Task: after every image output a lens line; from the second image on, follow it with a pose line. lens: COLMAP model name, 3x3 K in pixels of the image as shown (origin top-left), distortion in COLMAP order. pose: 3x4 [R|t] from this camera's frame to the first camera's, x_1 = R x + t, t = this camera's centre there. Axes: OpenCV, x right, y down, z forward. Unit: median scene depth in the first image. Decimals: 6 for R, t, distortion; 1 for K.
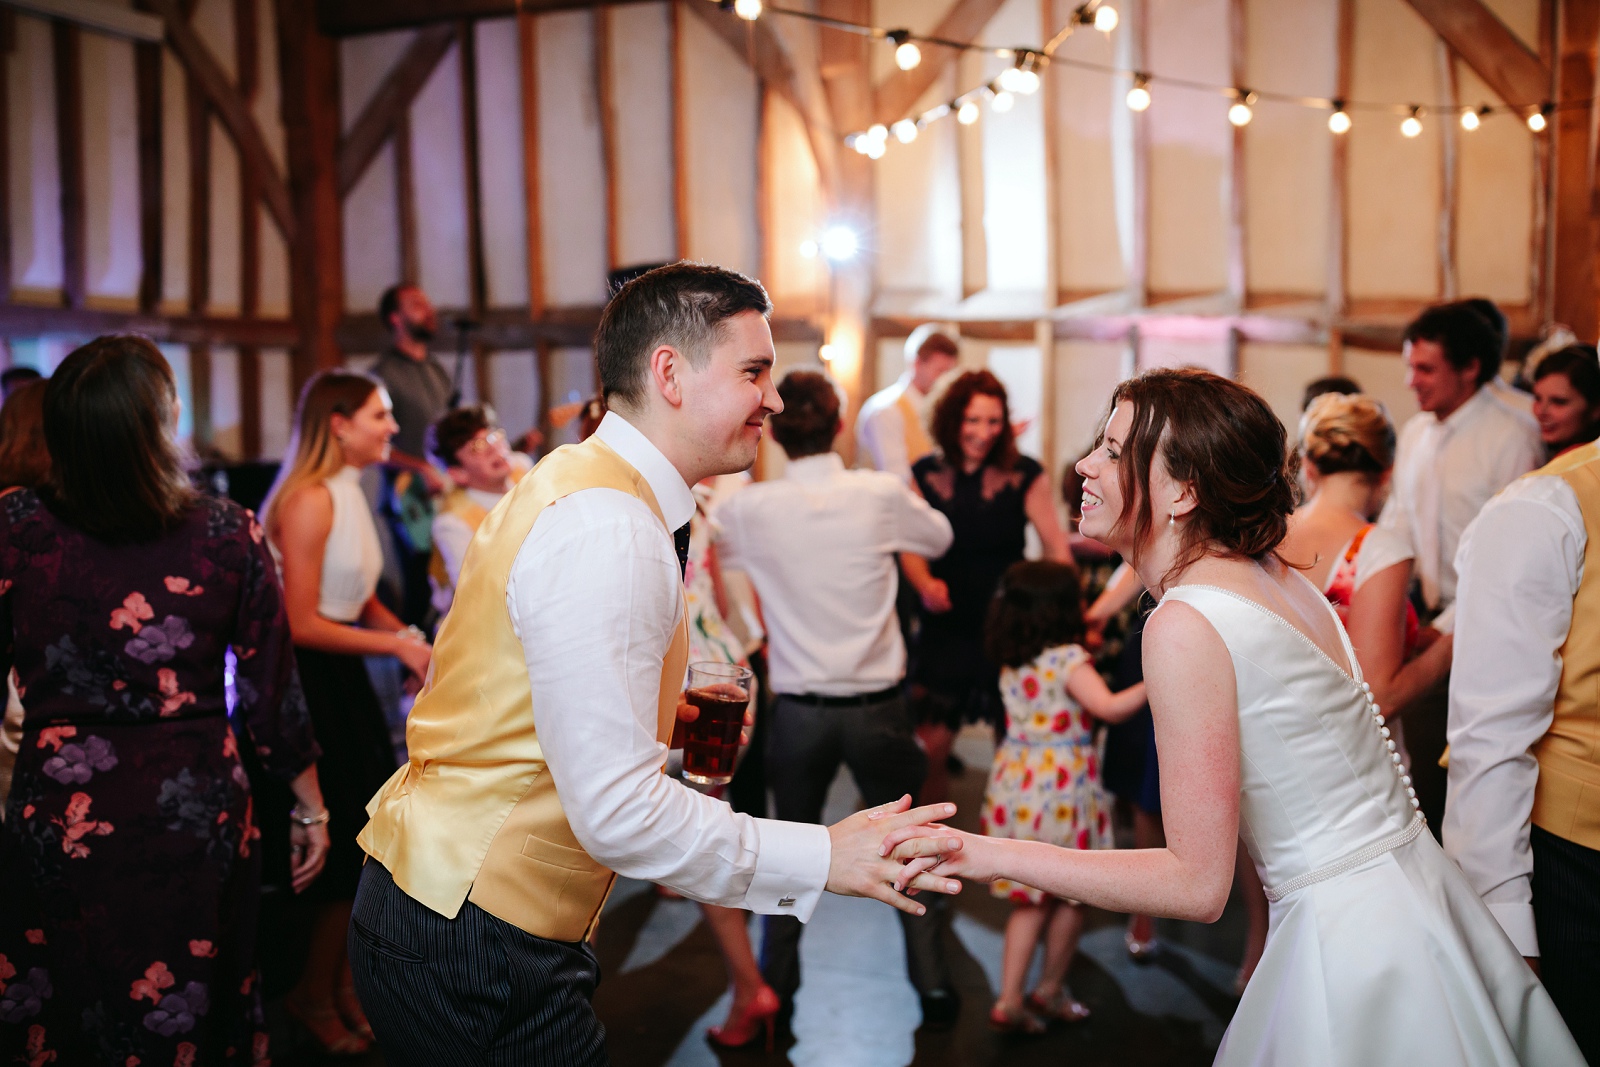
lens RADIAL K [[1628.1, 0, 789.2], [0, 1628.1, 534.9], [0, 0, 1]] dist [-0.000082, -0.017235]
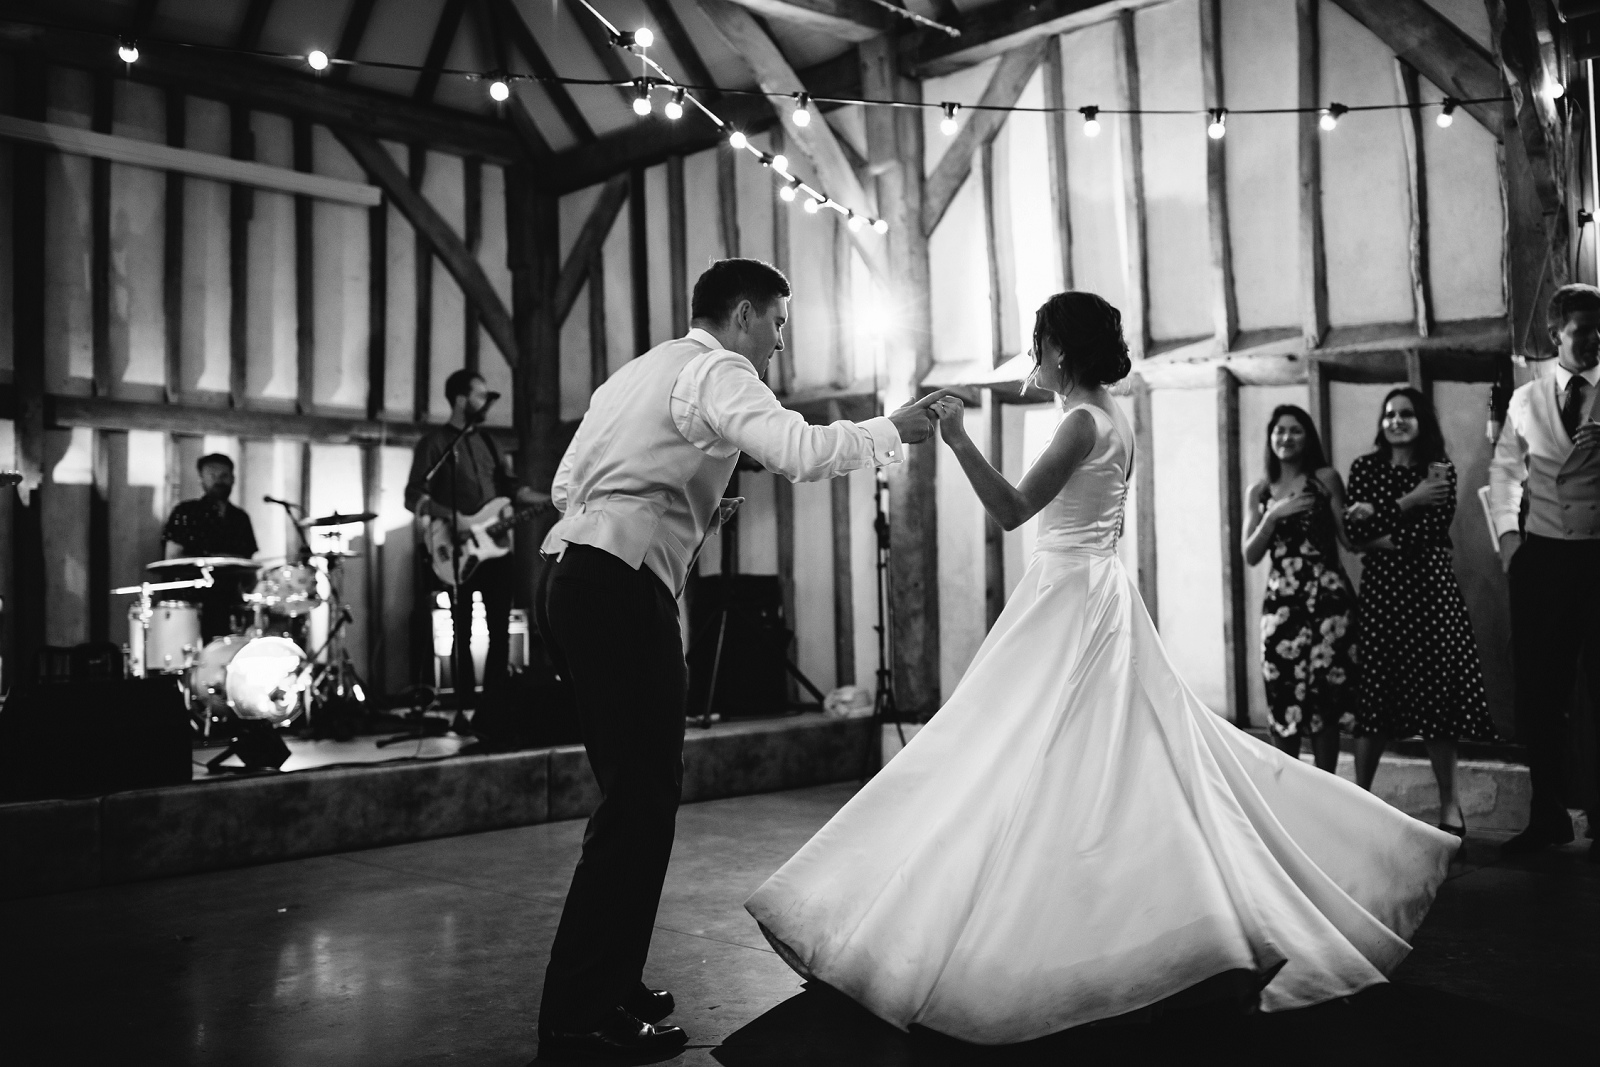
lens RADIAL K [[1557.2, 0, 800.0], [0, 1557.2, 533.5], [0, 0, 1]] dist [-0.009397, -0.000895]
pose [[0.925372, -0.022355, -0.378400, 0.348521], [-0.021713, 0.993494, -0.111794, 0.074079], [0.378437, 0.111667, 0.918867, 0.039343]]
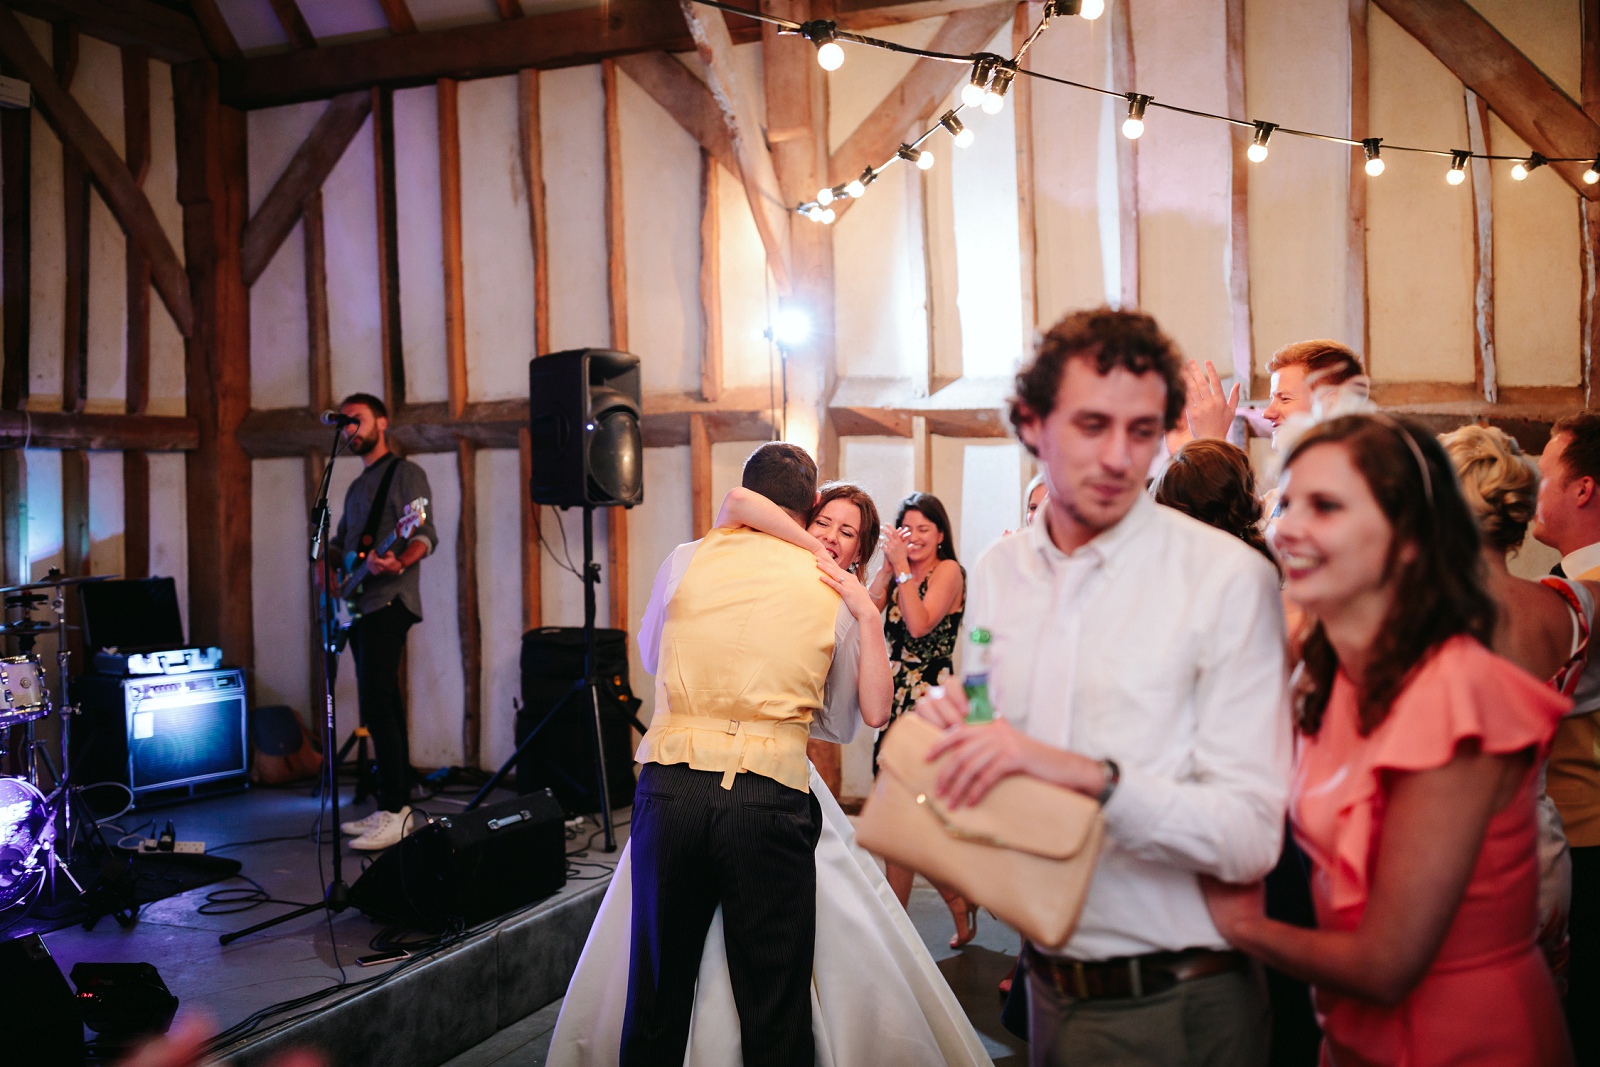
lens RADIAL K [[1557.2, 0, 800.0], [0, 1557.2, 533.5], [0, 0, 1]] dist [-0.009397, -0.000895]
pose [[0.999944, -0.006503, 0.008354, 0.026916], [0.006991, 0.998192, -0.059700, -0.015876], [-0.007950, 0.059755, 0.998181, 0.154231]]
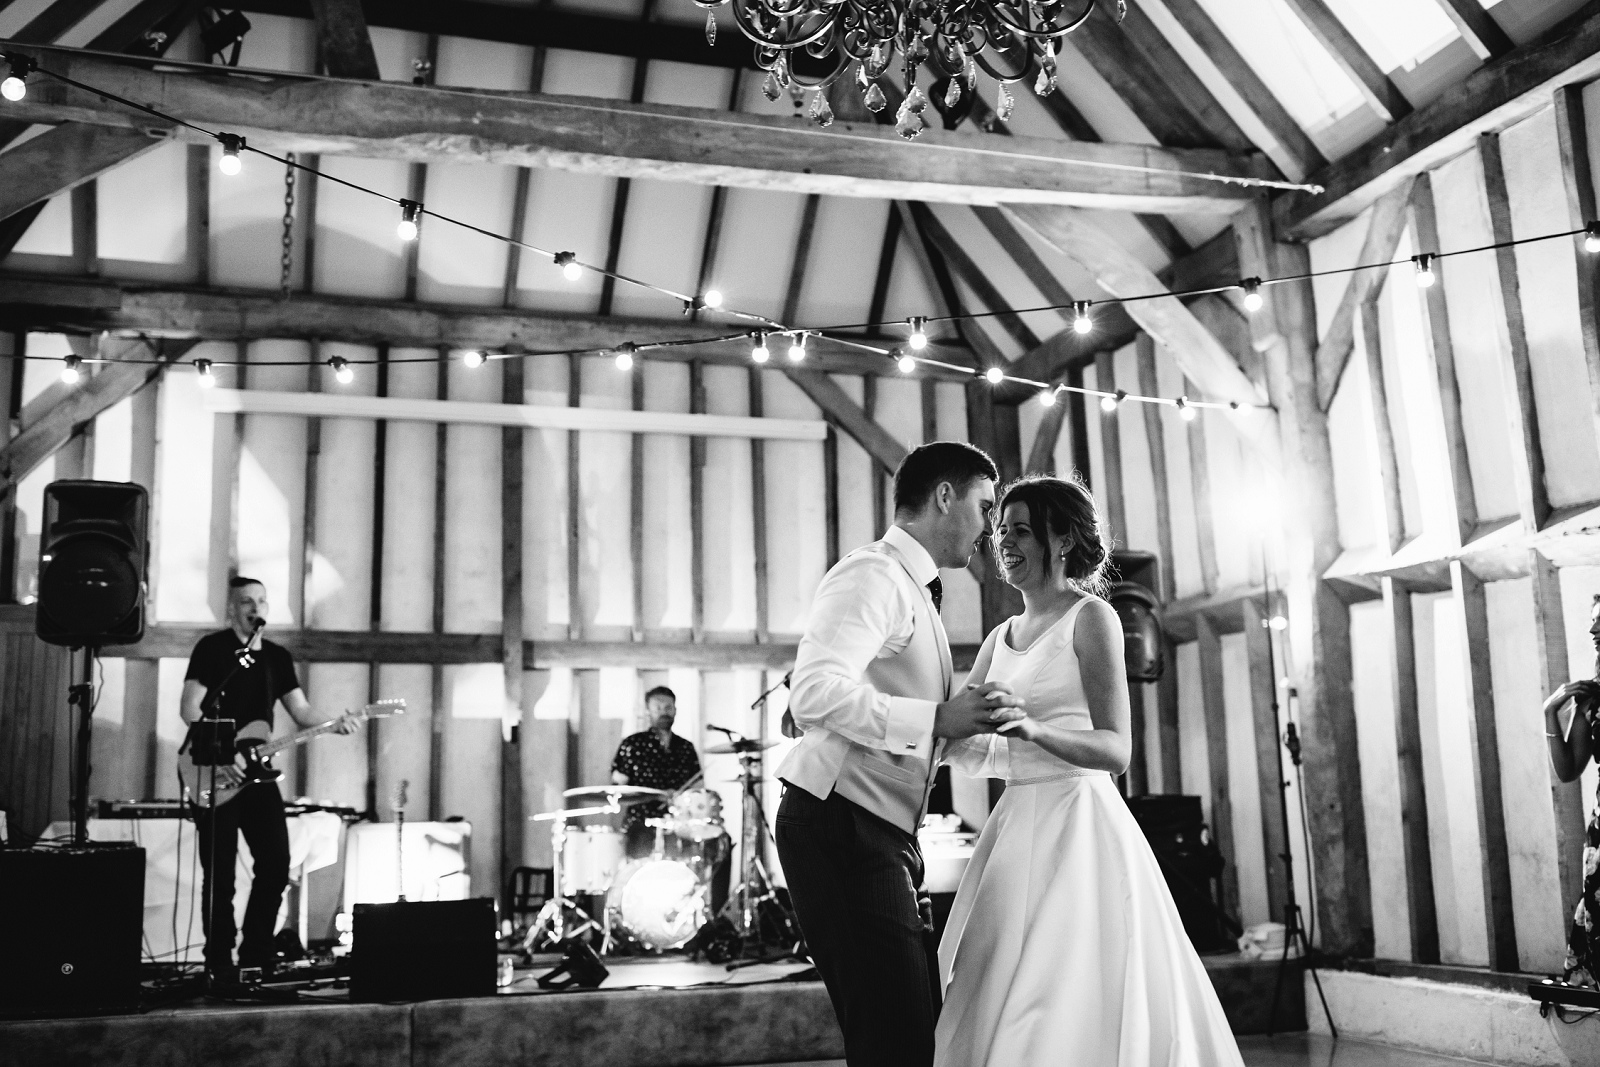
lens RADIAL K [[1662.1, 0, 752.3], [0, 1662.1, 525.8], [0, 0, 1]] dist [-0.006745, -0.010339]
pose [[0.623655, -0.142720, -0.768561, 0.567033], [-0.050119, 0.973868, -0.221515, 0.062642], [0.780091, 0.176668, 0.600205, 0.150814]]
